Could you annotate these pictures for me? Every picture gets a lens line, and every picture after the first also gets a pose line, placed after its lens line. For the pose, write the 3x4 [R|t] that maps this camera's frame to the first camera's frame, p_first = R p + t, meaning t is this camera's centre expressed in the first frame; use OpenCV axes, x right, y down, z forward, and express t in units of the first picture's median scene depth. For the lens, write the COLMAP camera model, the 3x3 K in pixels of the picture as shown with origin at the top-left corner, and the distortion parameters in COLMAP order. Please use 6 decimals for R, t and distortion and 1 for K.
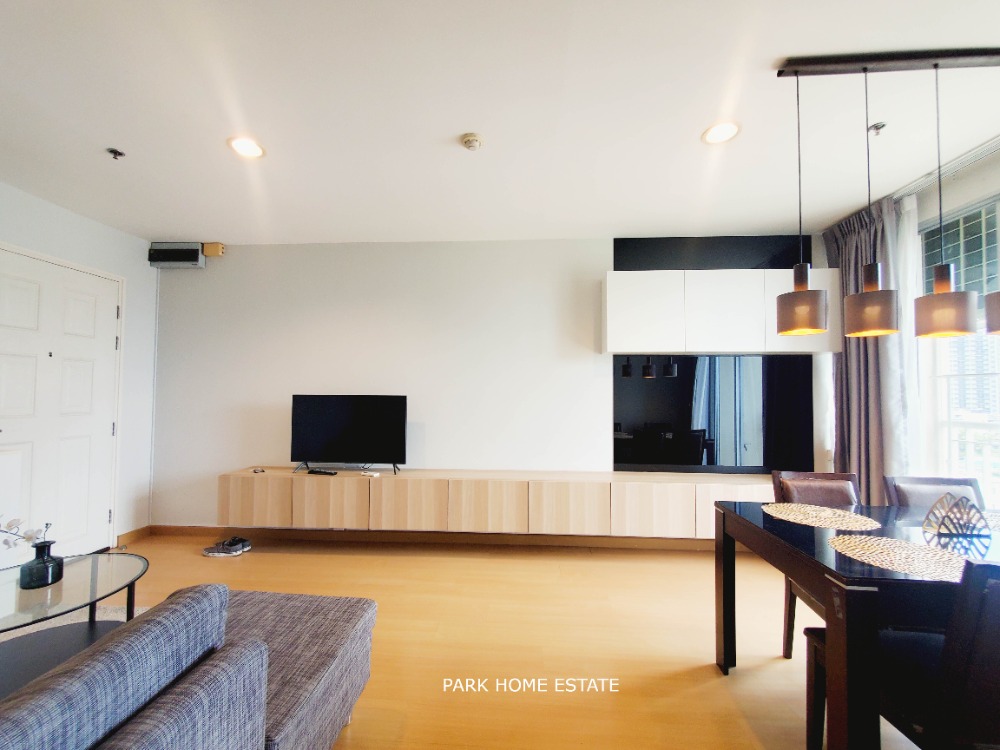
lens RADIAL K [[399.9, 0, 497.2], [0, 399.9, 384.6], [0, 0, 1]] dist [-0.000047, 0.000089]
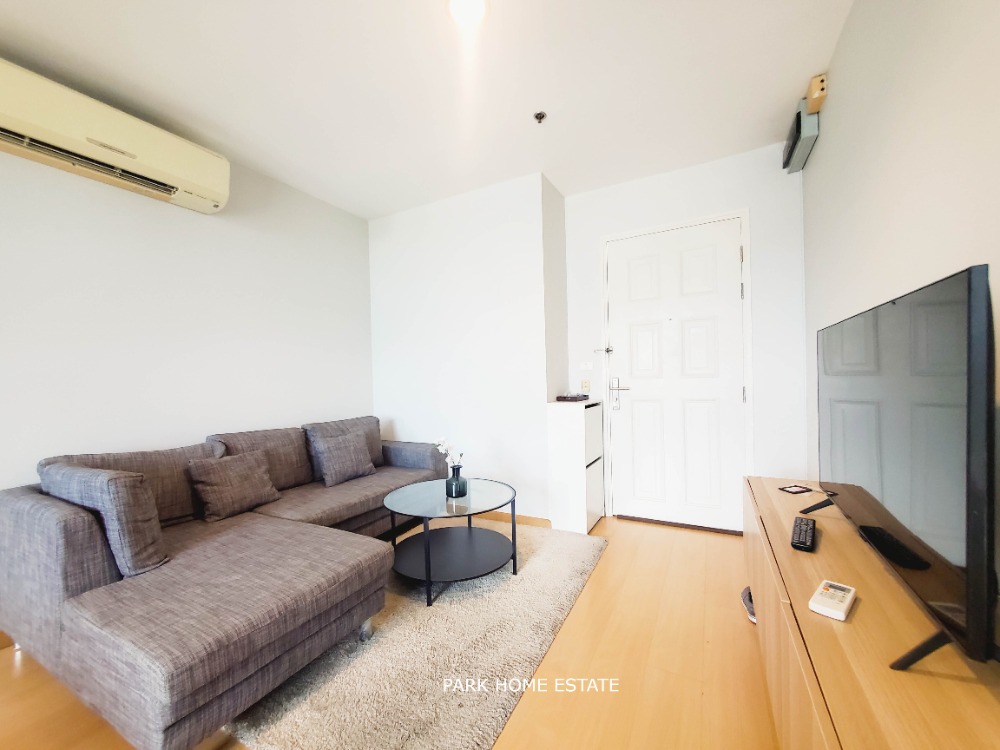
lens RADIAL K [[399.9, 0, 497.2], [0, 399.9, 384.6], [0, 0, 1]] dist [-0.000047, 0.000089]
pose [[-0.404988, 0.016229, -0.914178, 0.026241], [0.052934, 0.998582, -0.005723, 0.083413], [0.912788, -0.050708, -0.405273, 1.042944]]
